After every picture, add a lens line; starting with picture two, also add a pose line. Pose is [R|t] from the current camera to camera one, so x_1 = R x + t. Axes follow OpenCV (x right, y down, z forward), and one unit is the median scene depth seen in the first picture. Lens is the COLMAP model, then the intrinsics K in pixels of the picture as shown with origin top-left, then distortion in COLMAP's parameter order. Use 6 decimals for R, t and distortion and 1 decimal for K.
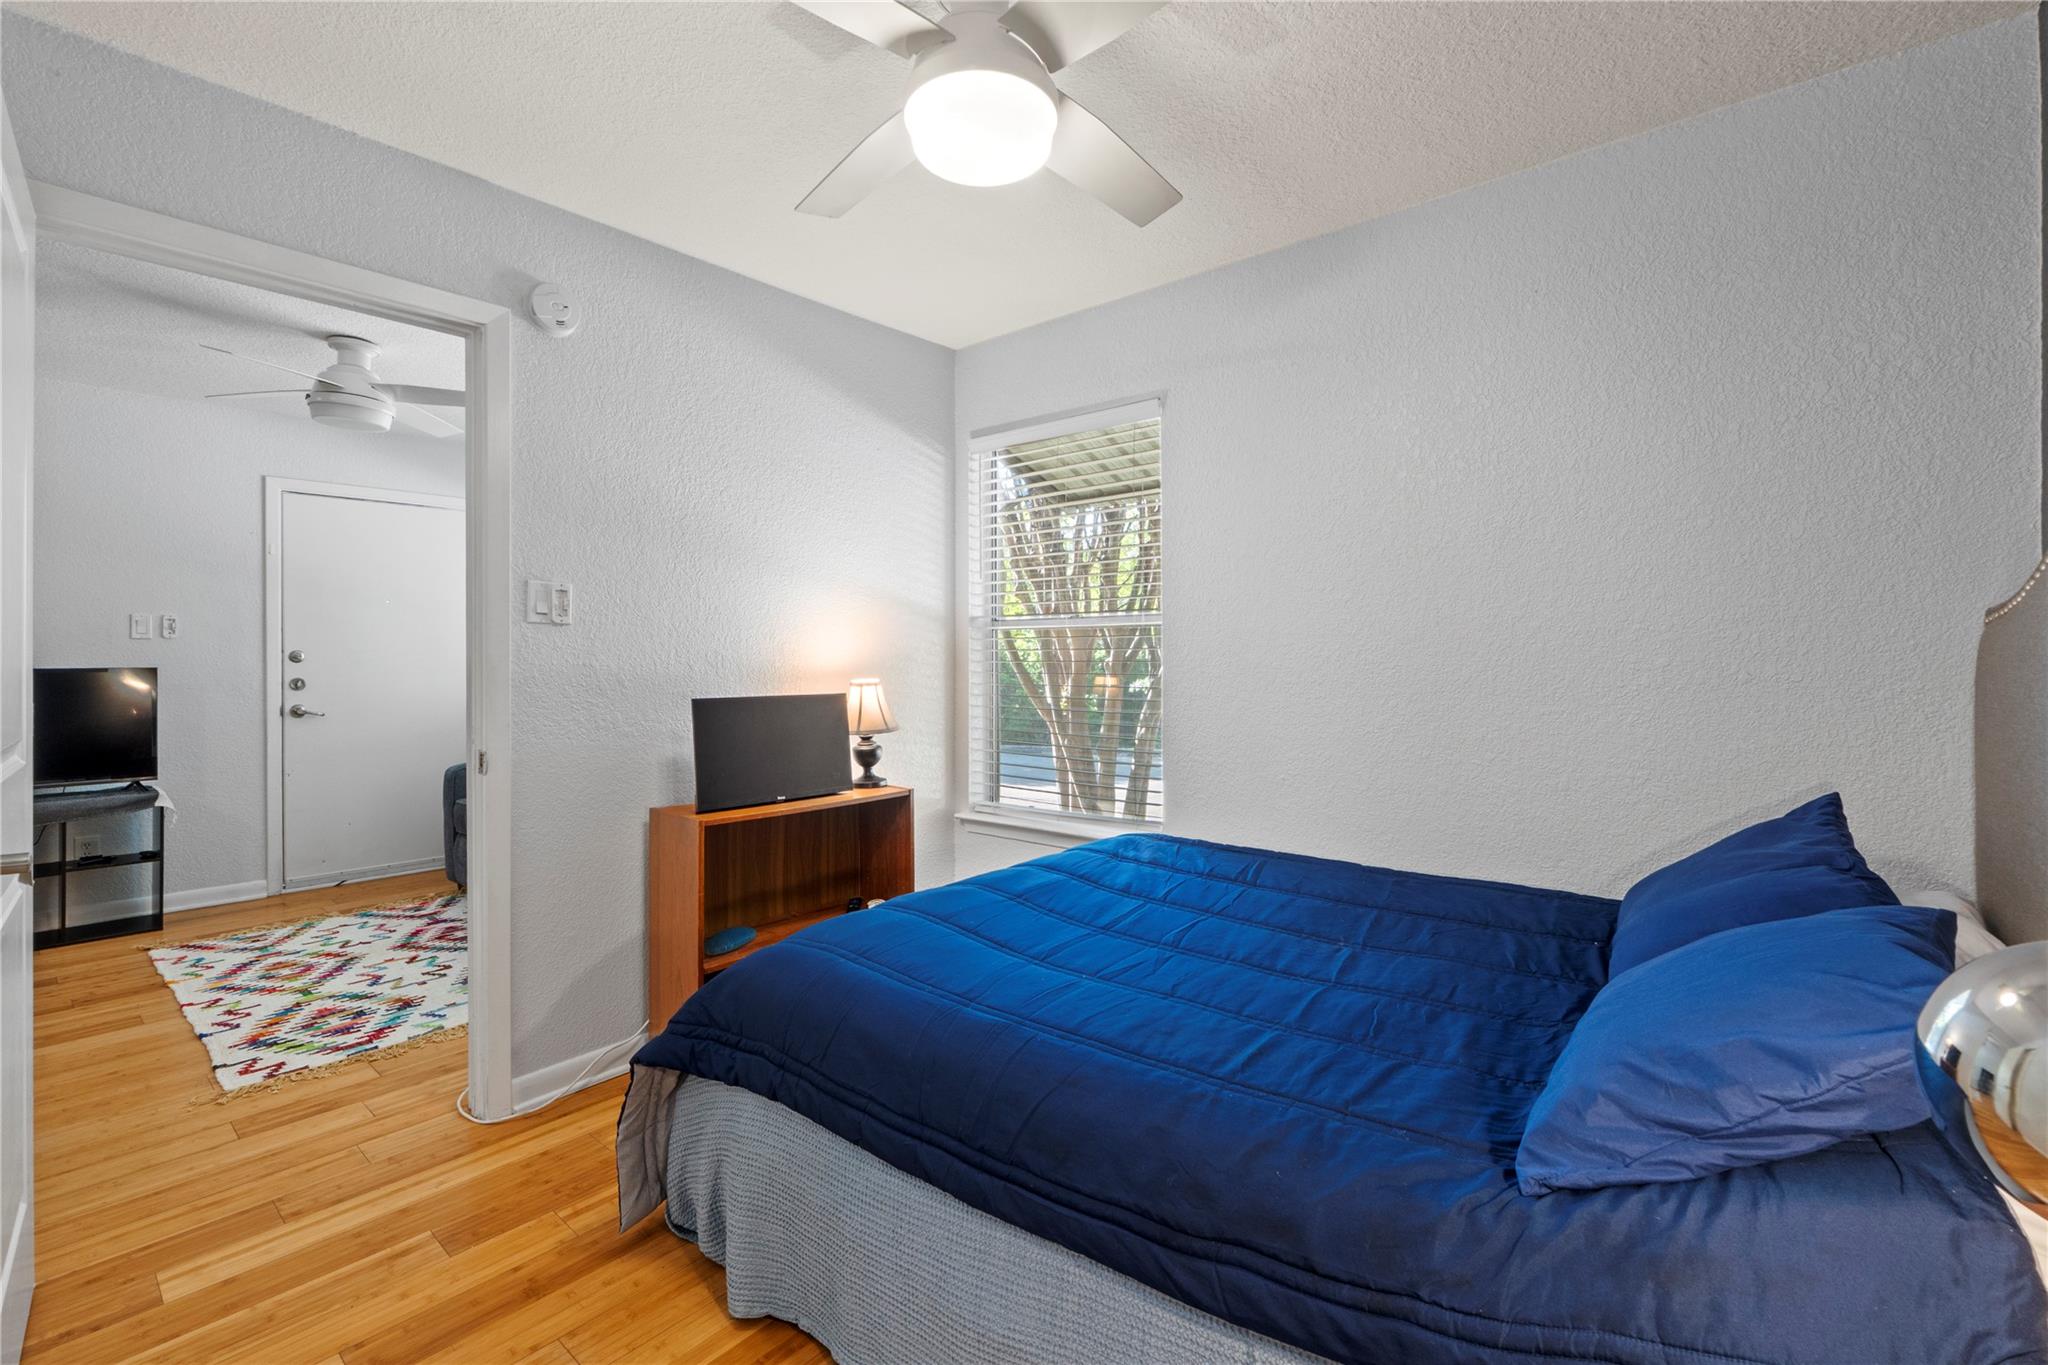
lens RADIAL K [[886.5, 0, 1021.5], [0, 886.5, 655.5], [0, 0, 1]] dist [-0.001573, -0.000145]
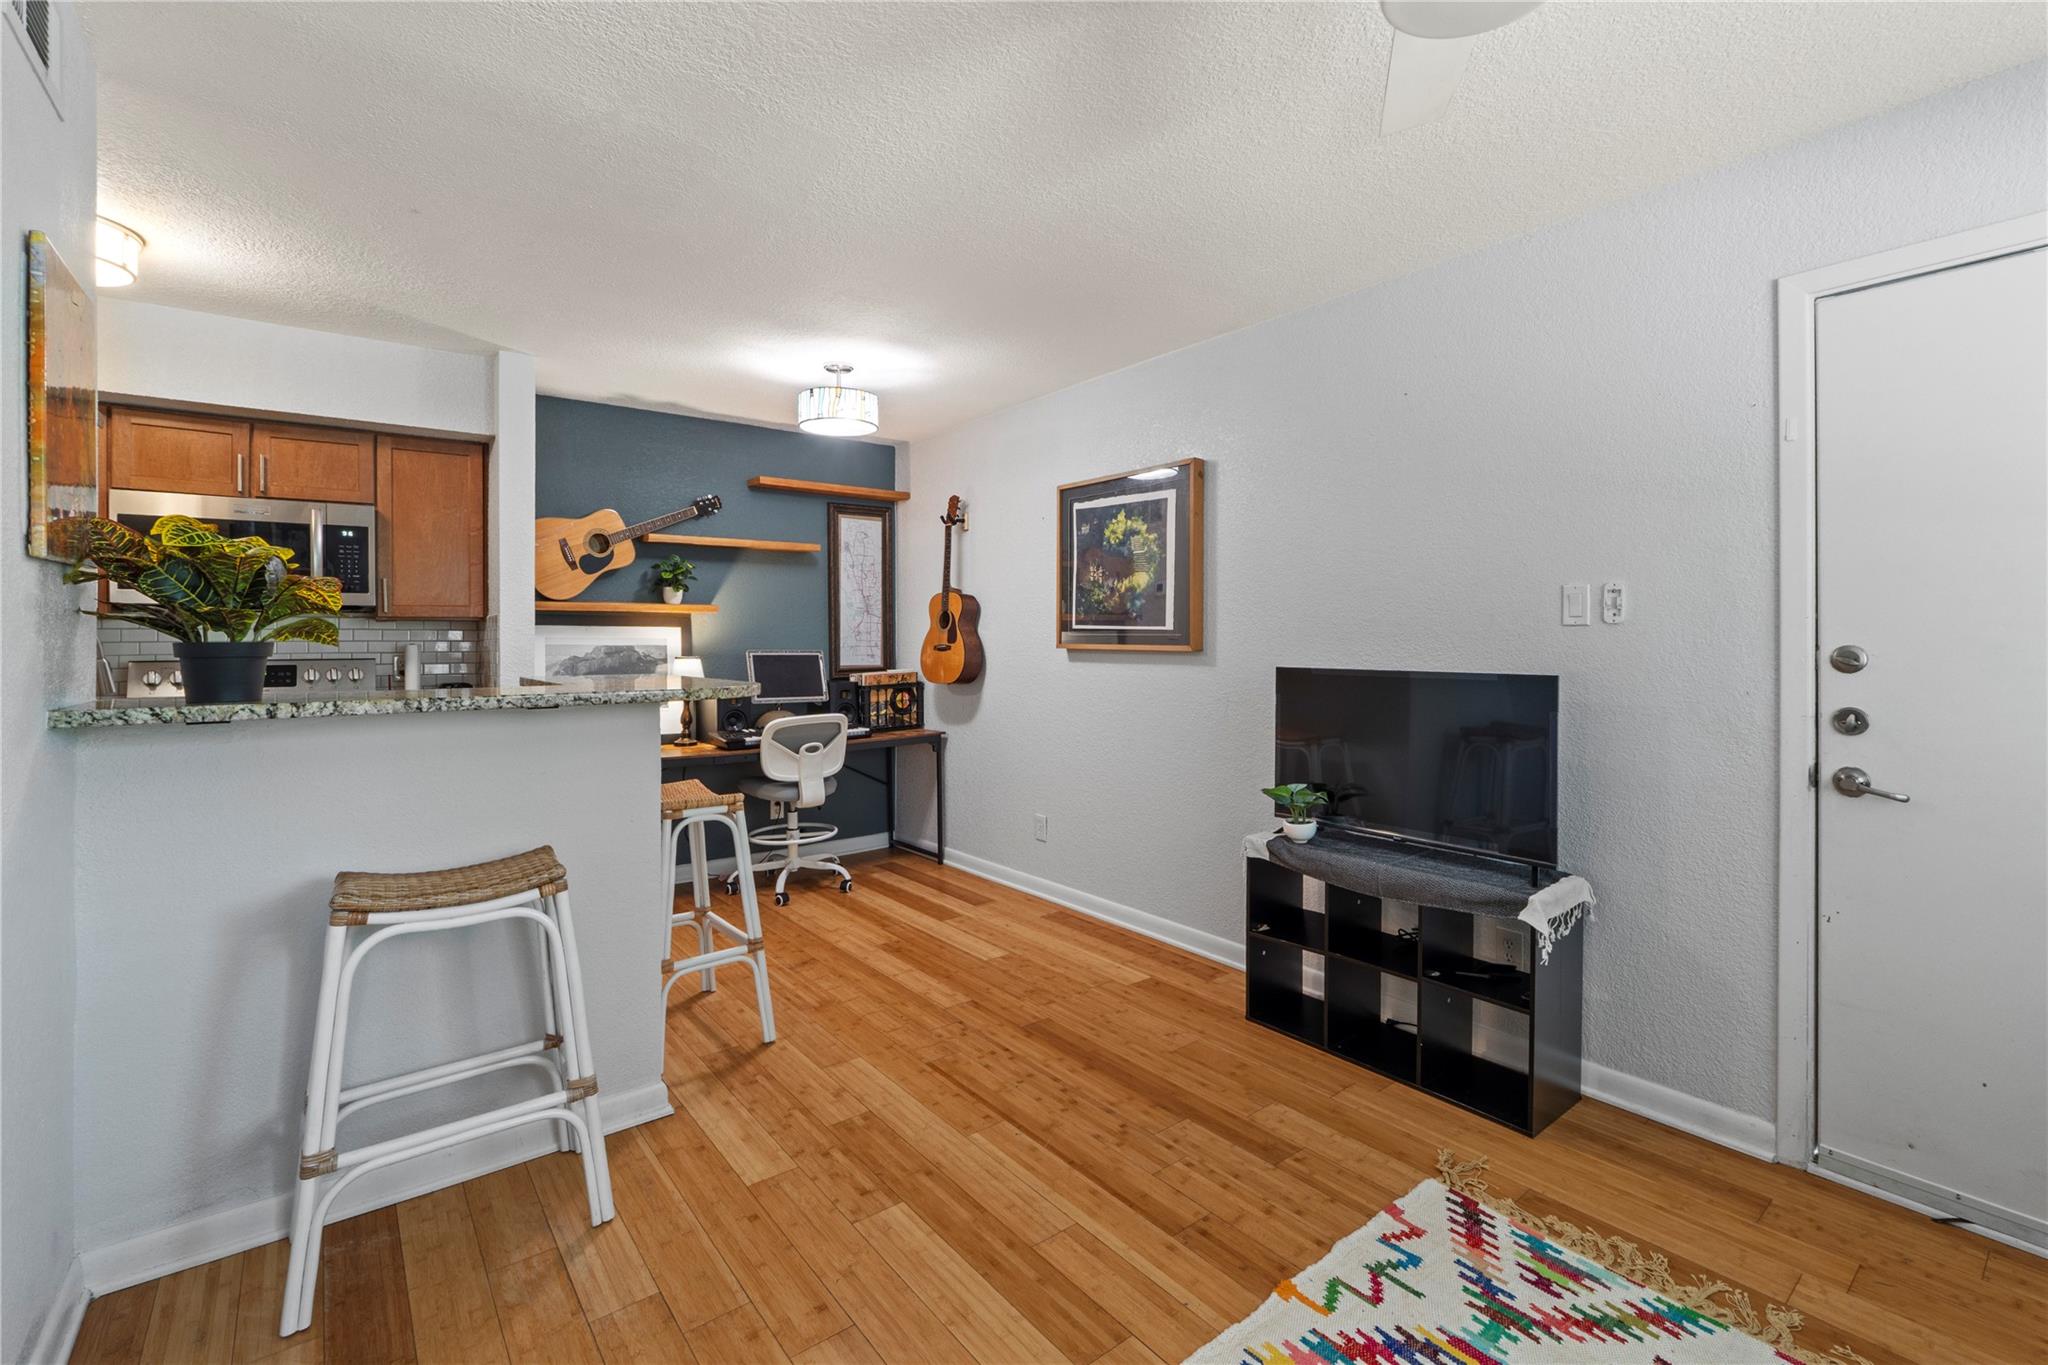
lens RADIAL K [[900.7, 0, 1026.7], [0, 900.7, 636.7], [0, 0, 1]] dist [-0.003866, -0.000459]
pose [[-0.197631, 0.003154, -0.980271, -0.427835], [0.003480, 0.999991, 0.002516, -0.018361], [0.980270, -0.002914, -0.197640, 0.994310]]
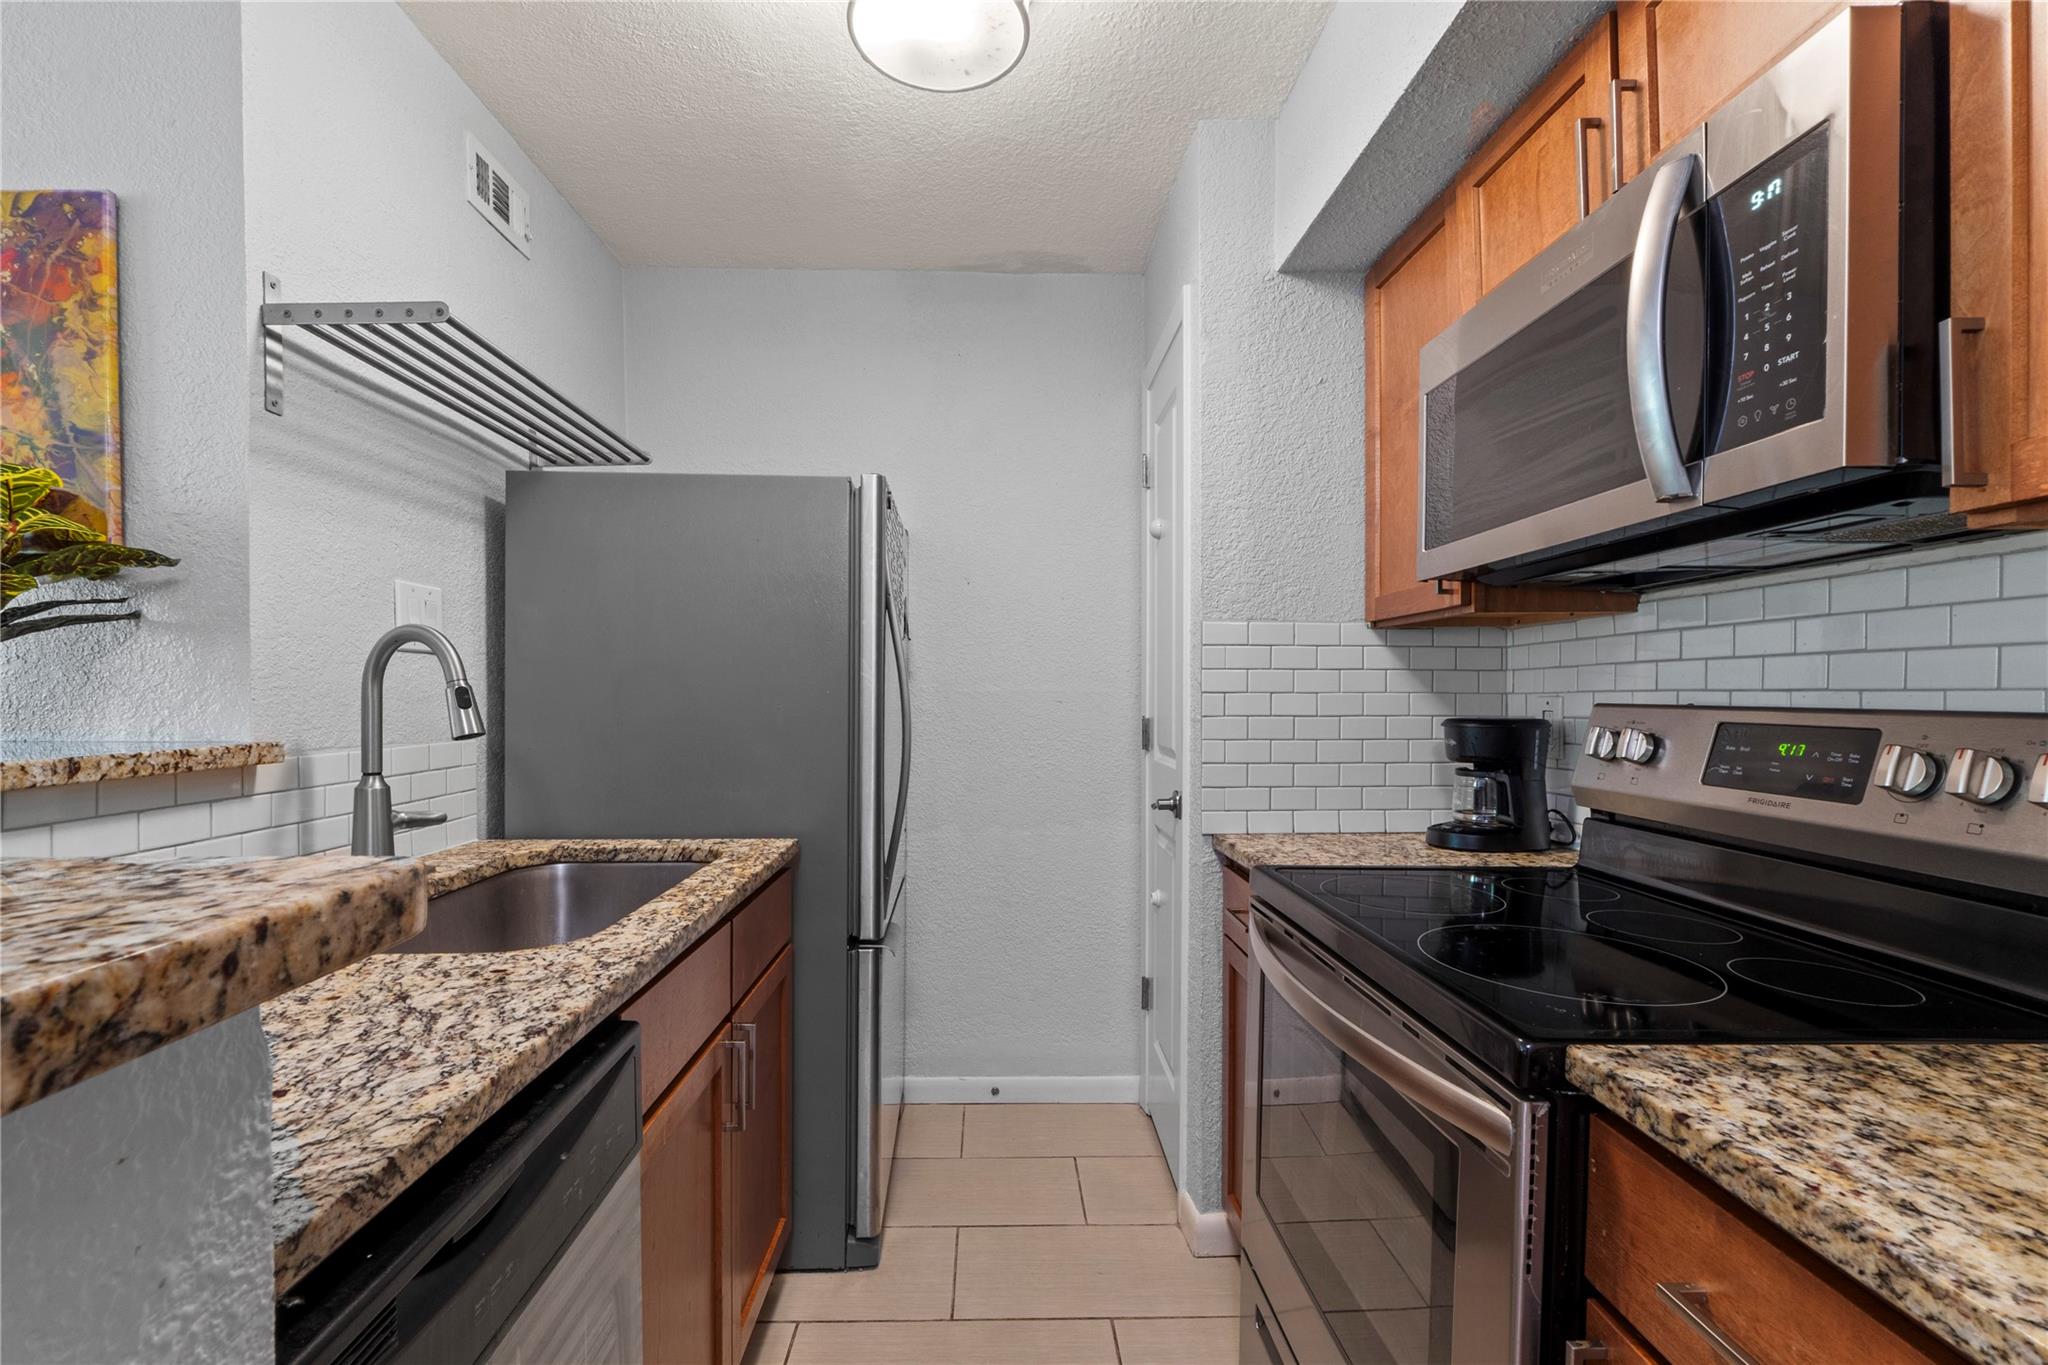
lens RADIAL K [[885.0, 0, 1010.6], [0, 885.0, 704.6], [0, 0, 1]] dist [-0.006512, -0.000204]
pose [[-0.667995, -0.006258, 0.744139, -1.416185], [0.004943, 0.999905, 0.012846, 0.002635], [-0.744149, 0.012259, -0.667901, 0.283898]]
